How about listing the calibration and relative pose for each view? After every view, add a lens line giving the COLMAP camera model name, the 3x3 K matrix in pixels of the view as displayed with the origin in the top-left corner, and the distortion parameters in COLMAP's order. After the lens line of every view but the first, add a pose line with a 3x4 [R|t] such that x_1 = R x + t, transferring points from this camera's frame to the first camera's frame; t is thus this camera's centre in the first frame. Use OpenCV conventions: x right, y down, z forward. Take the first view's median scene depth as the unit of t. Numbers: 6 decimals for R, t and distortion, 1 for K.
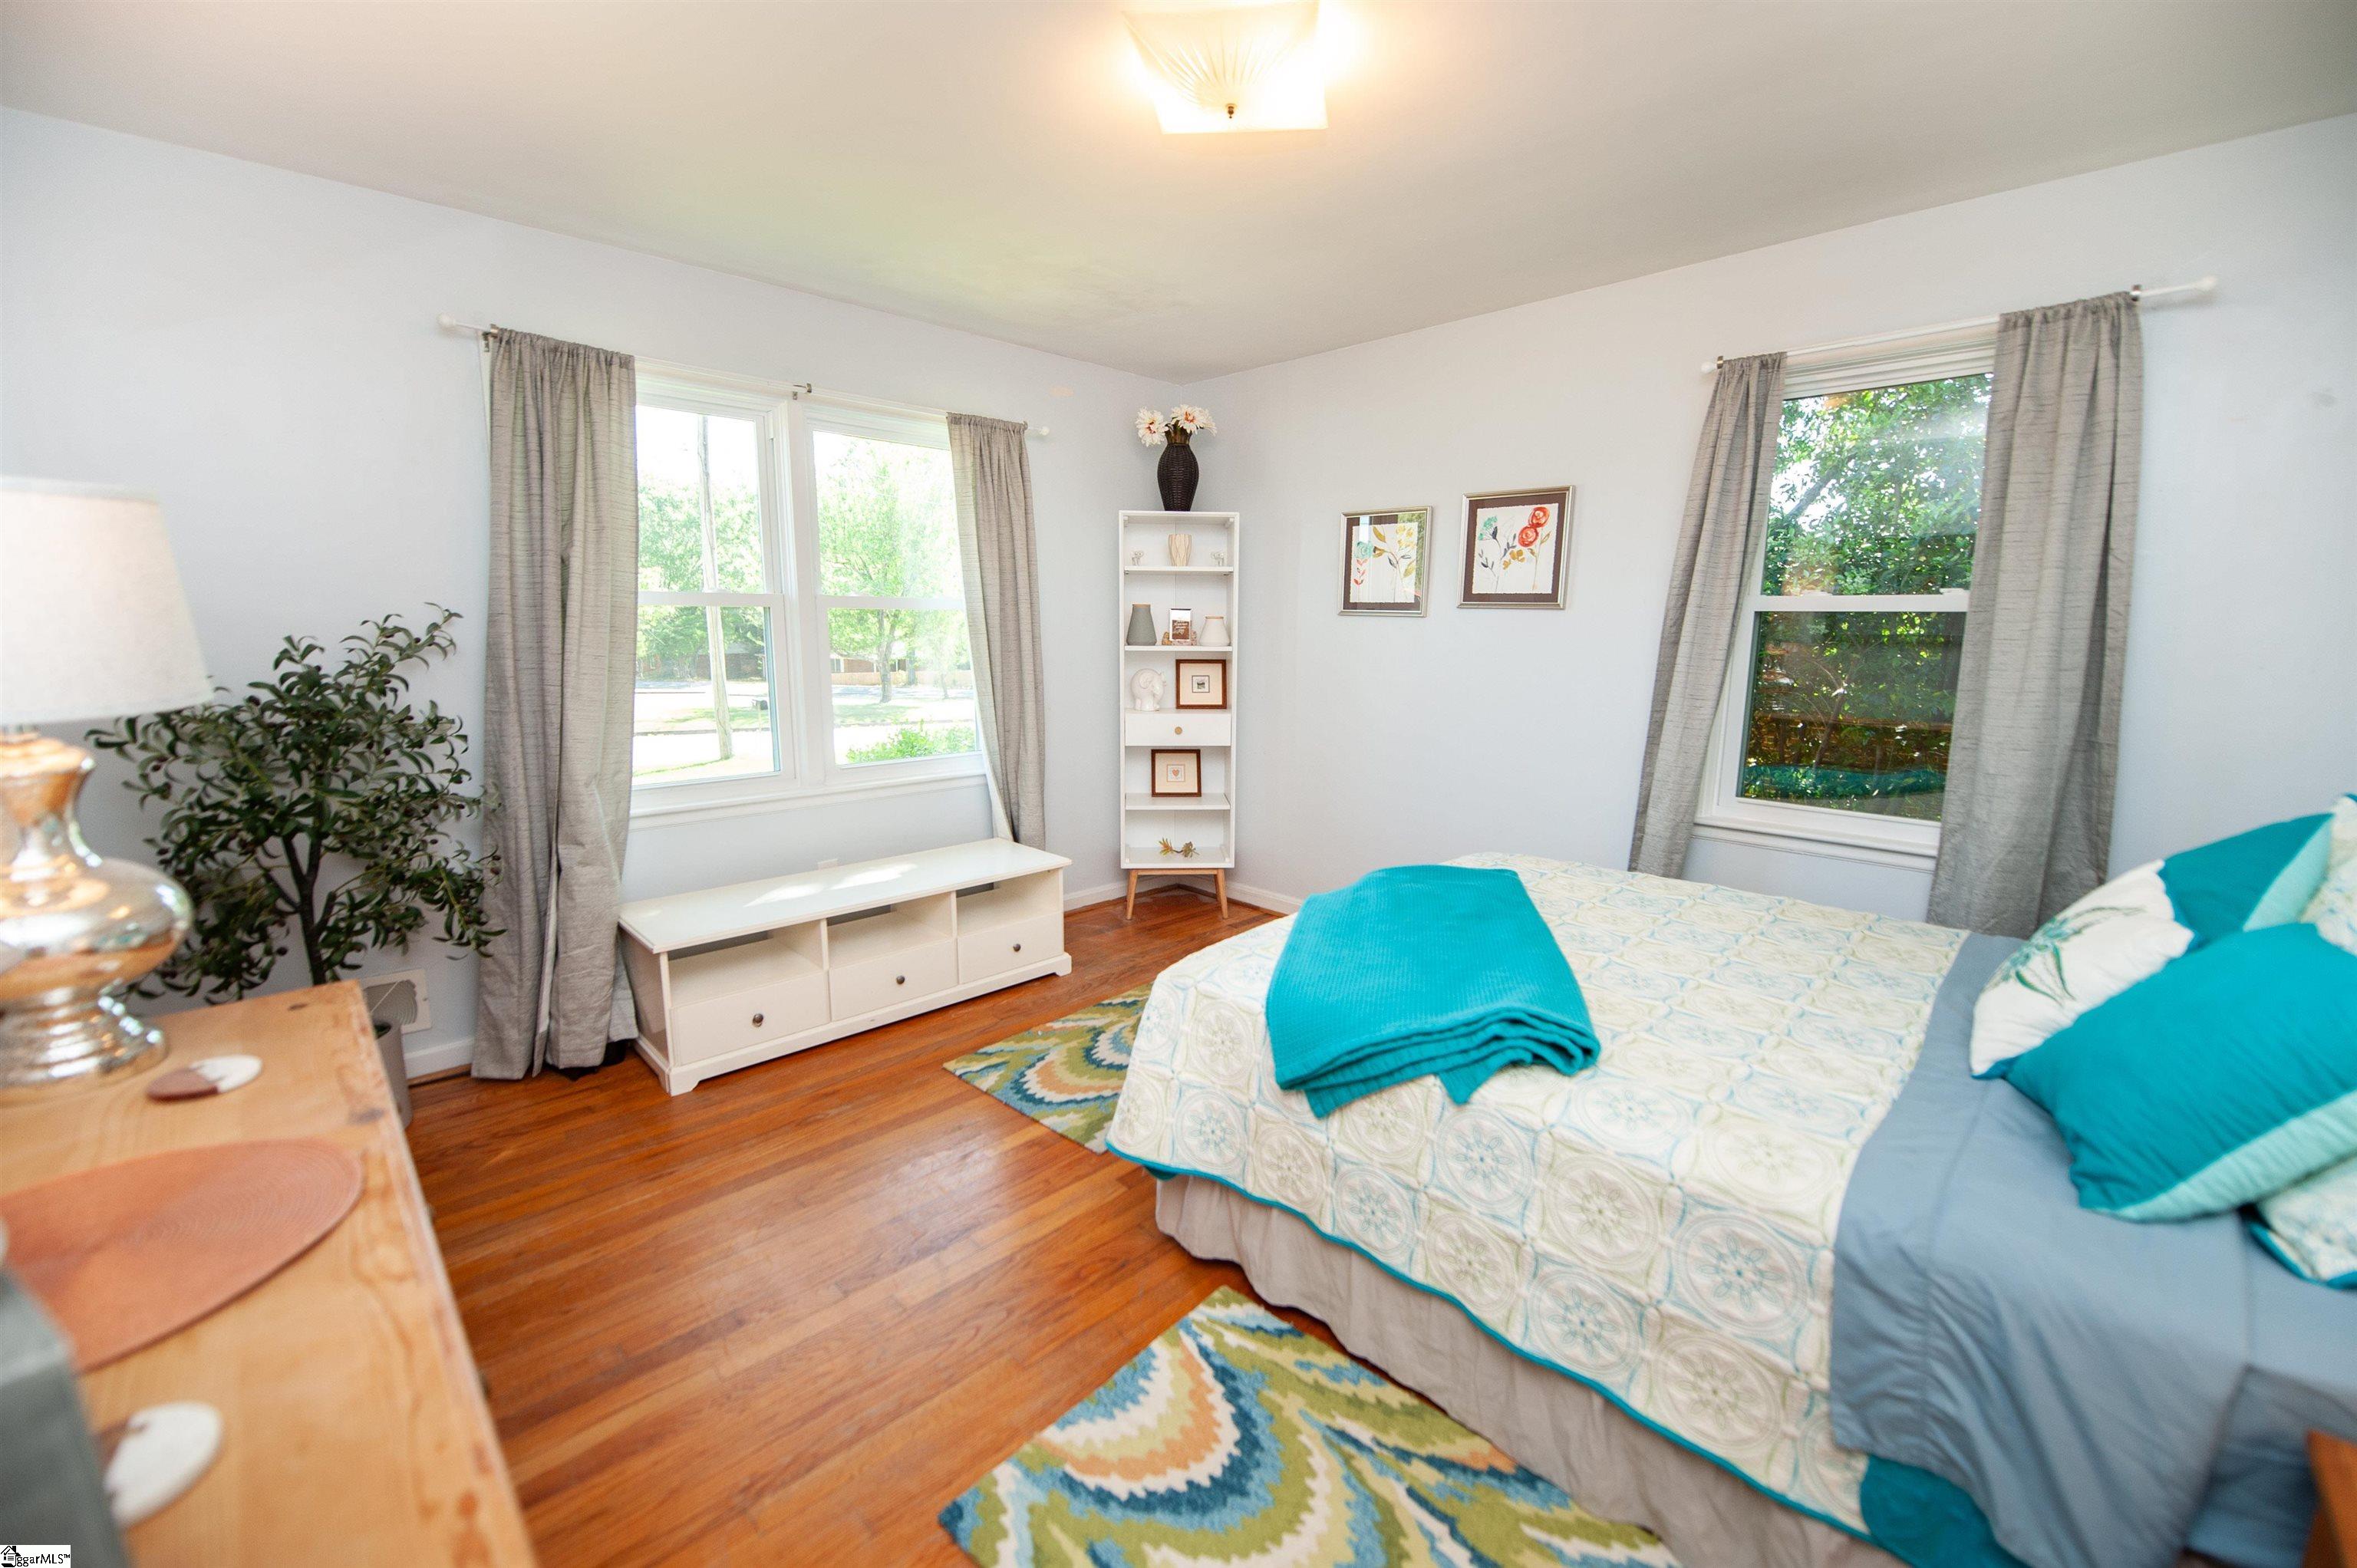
lens RADIAL K [[951.2, 0, 1182.7], [0, 951.2, 787.8], [0, 0, 1]] dist [-0.013330, -0.004180]
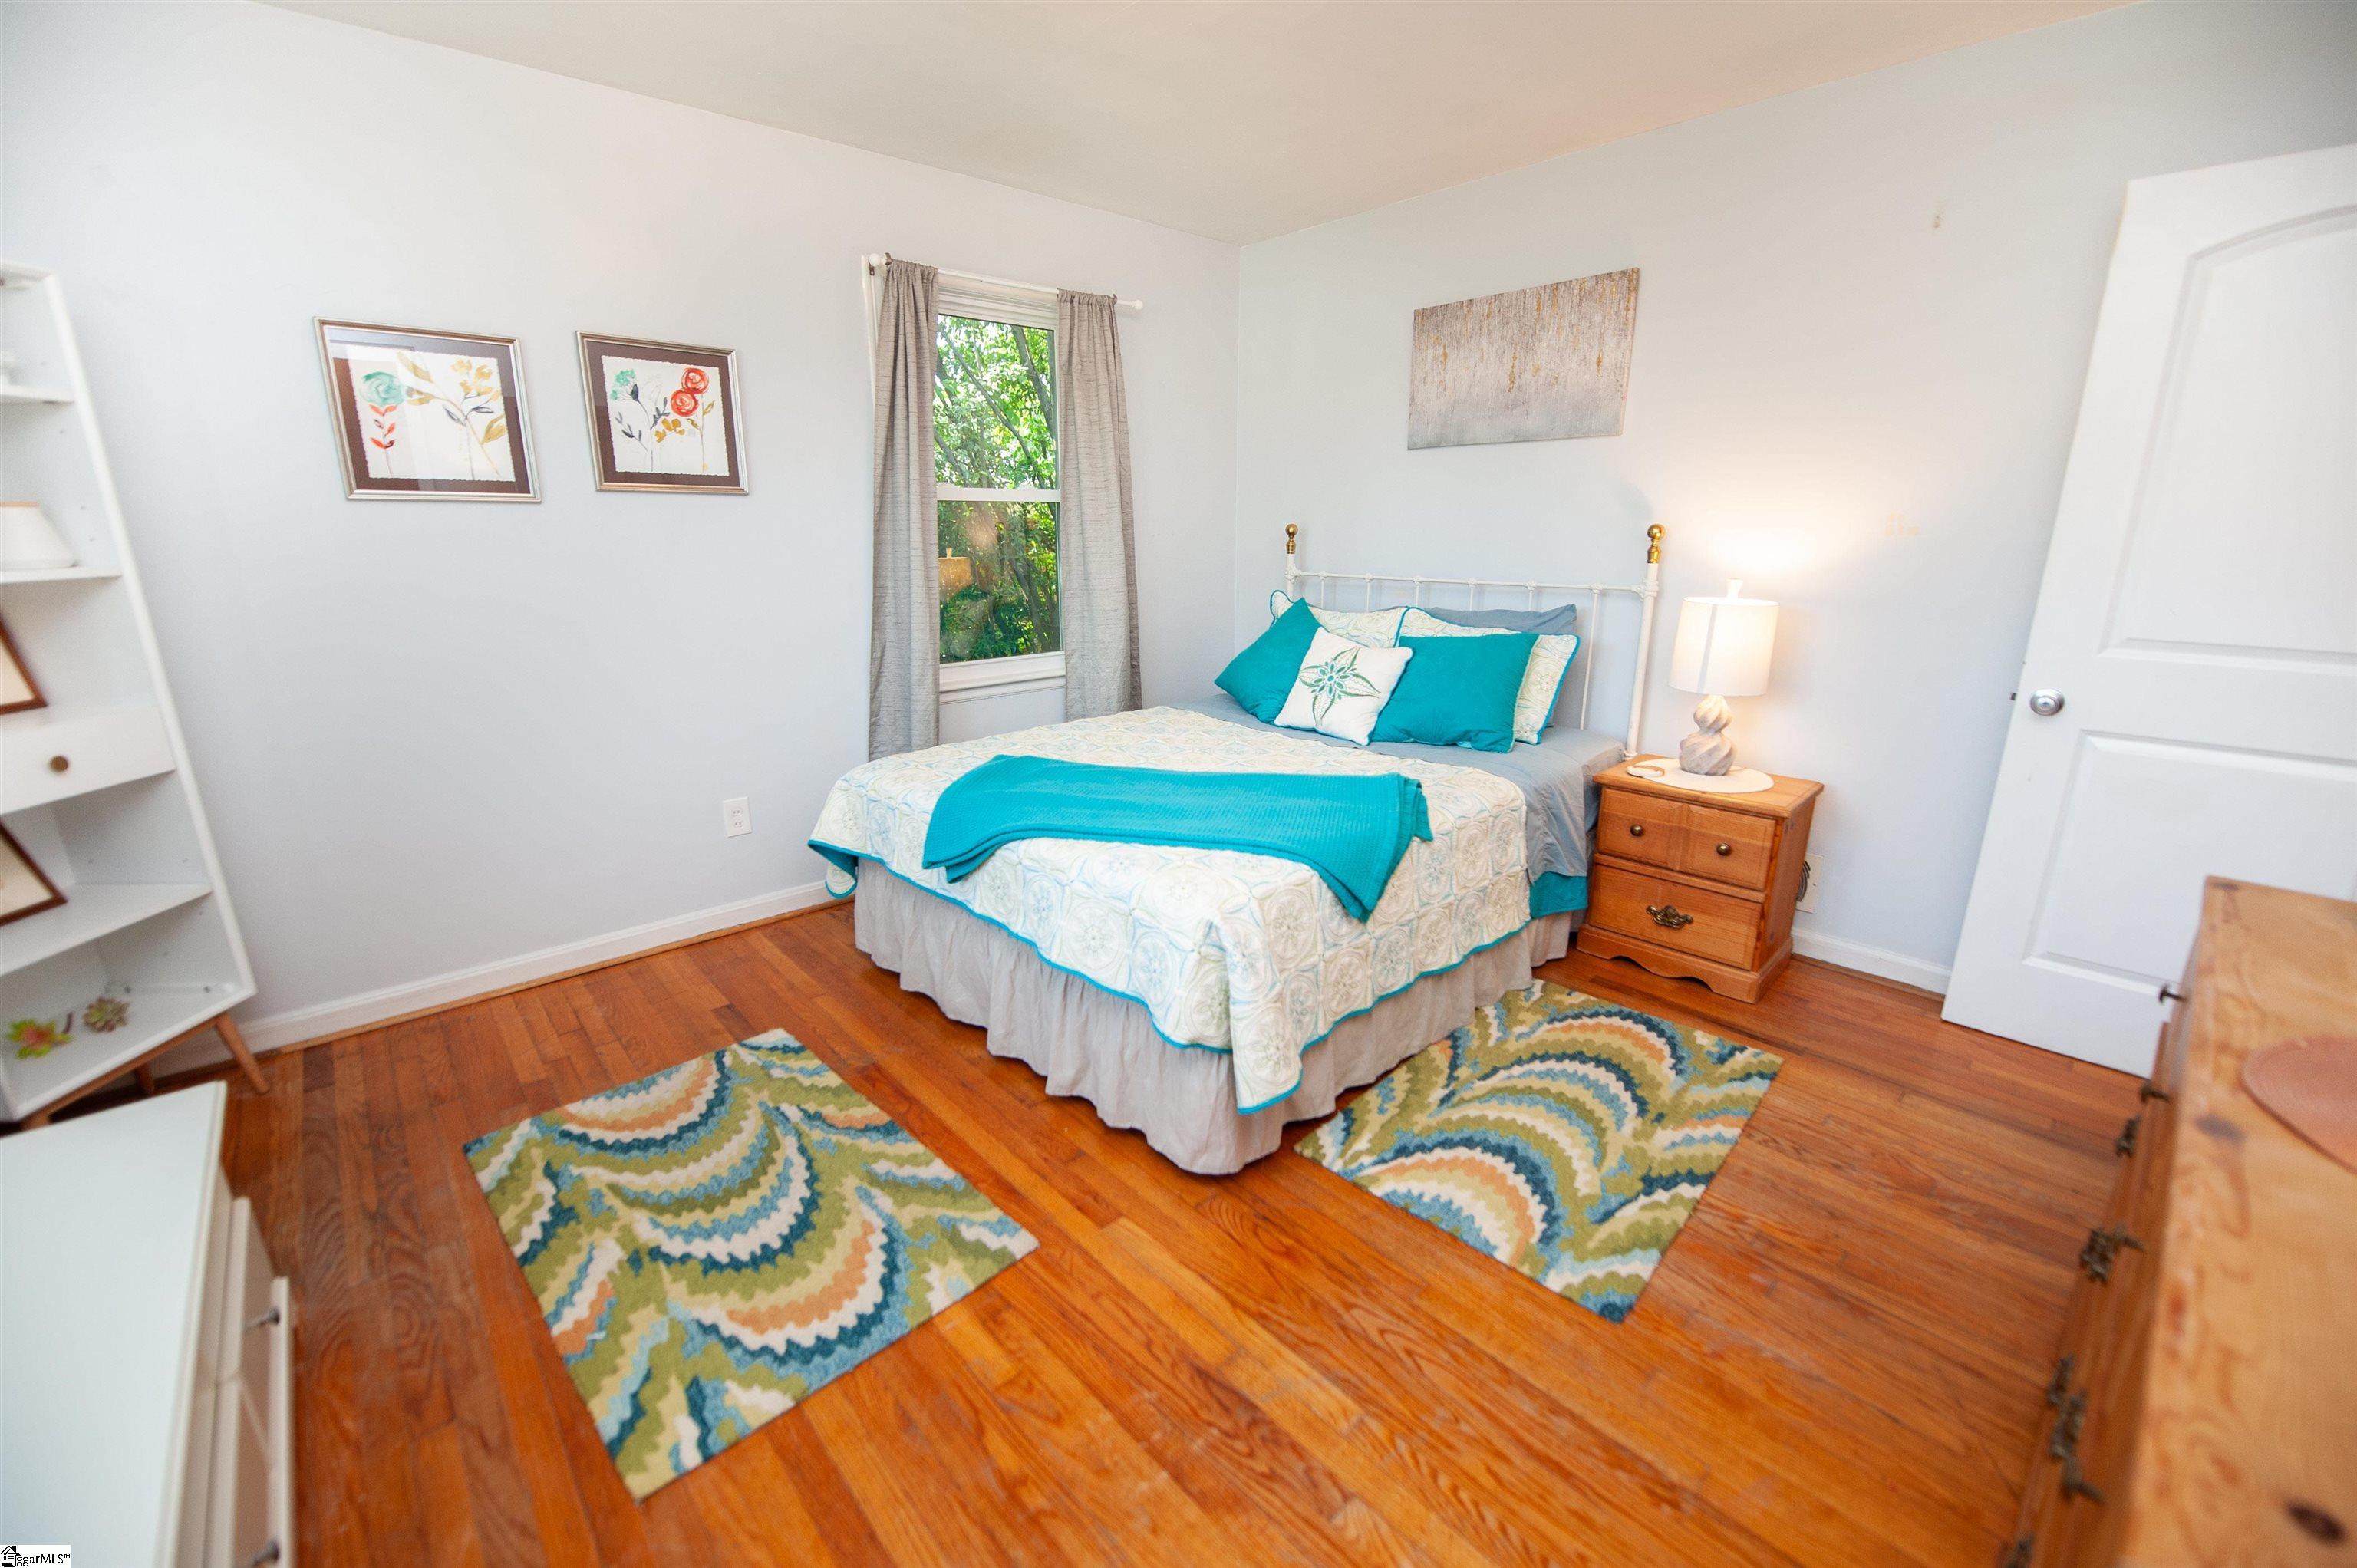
lens RADIAL K [[958.0, 0, 1183.4], [0, 958.0, 785.3], [0, 0, 1]] dist [-0.013785, -0.003948]
pose [[0.031290, -0.273049, 0.961491, -0.791541], [0.172260, 0.949041, 0.263907, -0.146422], [-0.984554, 0.157369, 0.076731, 0.879682]]
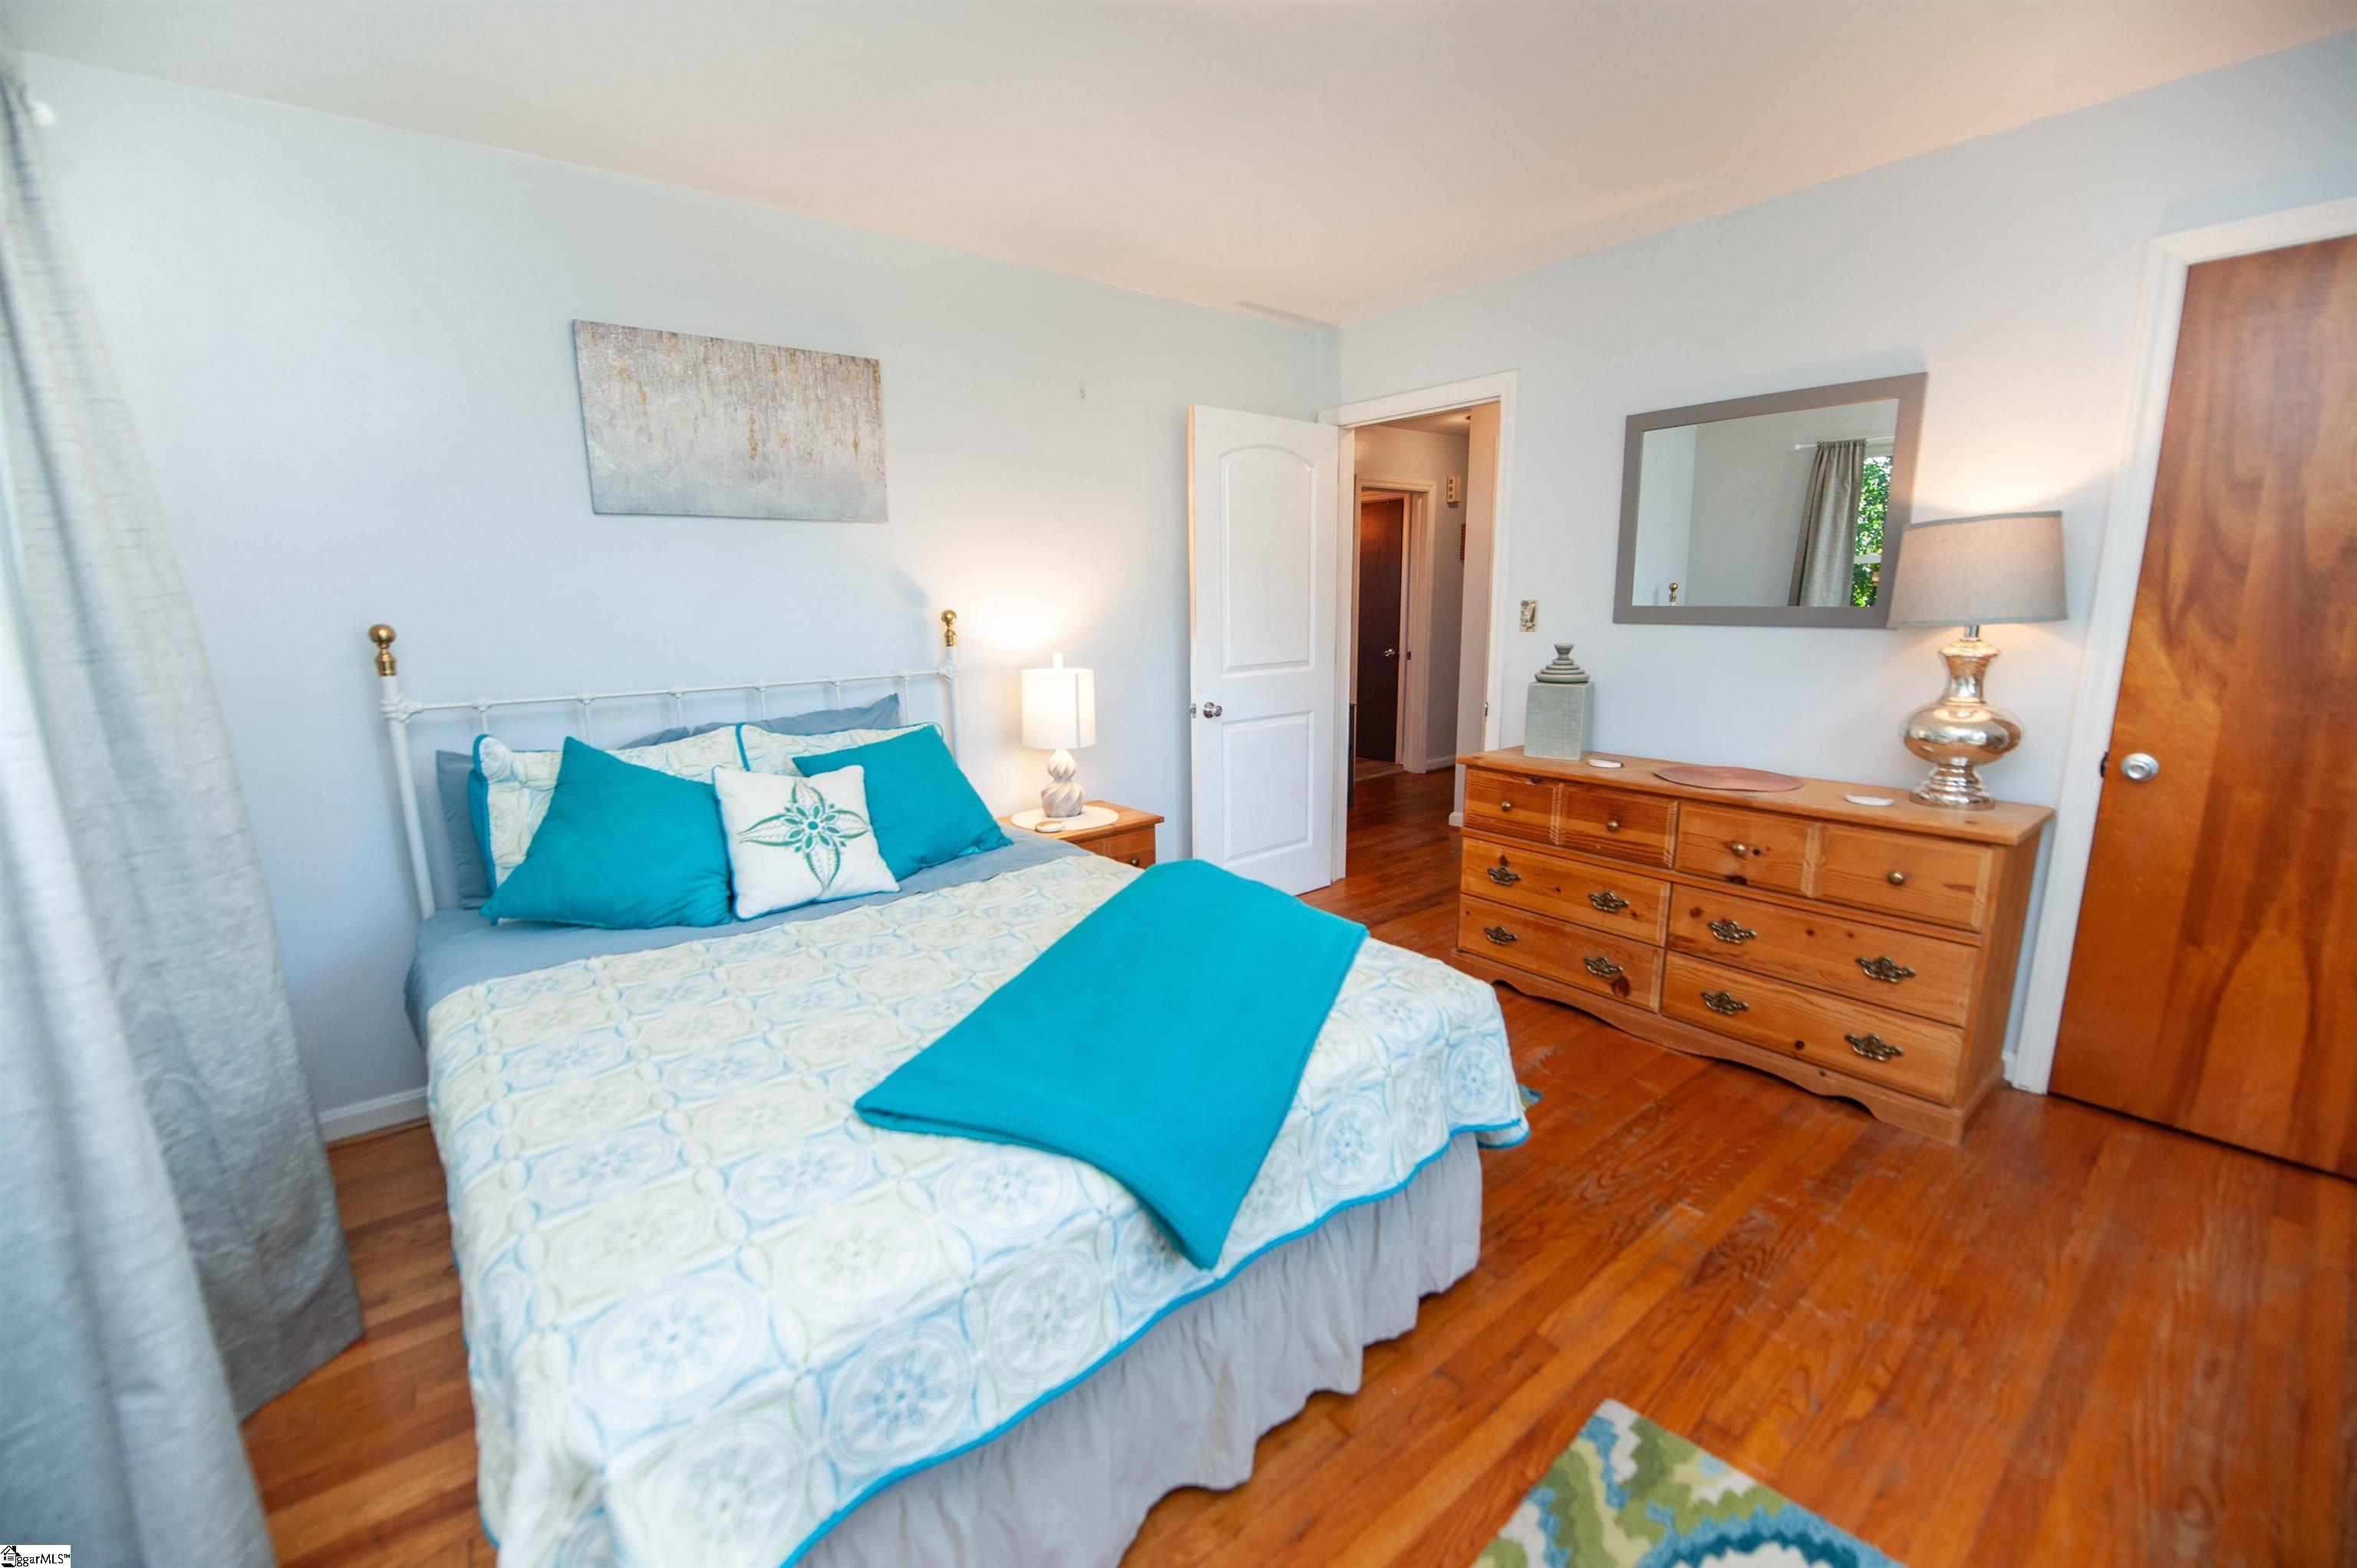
lens RADIAL K [[958.0, 0, 1183.4], [0, 958.0, 785.3], [0, 0, 1]] dist [-0.013785, -0.003948]
pose [[-0.995989, -0.014887, 0.088225, 0.120632], [0.017775, 0.933486, 0.358172, -0.283178], [-0.087689, 0.358303, -0.929478, 1.637560]]
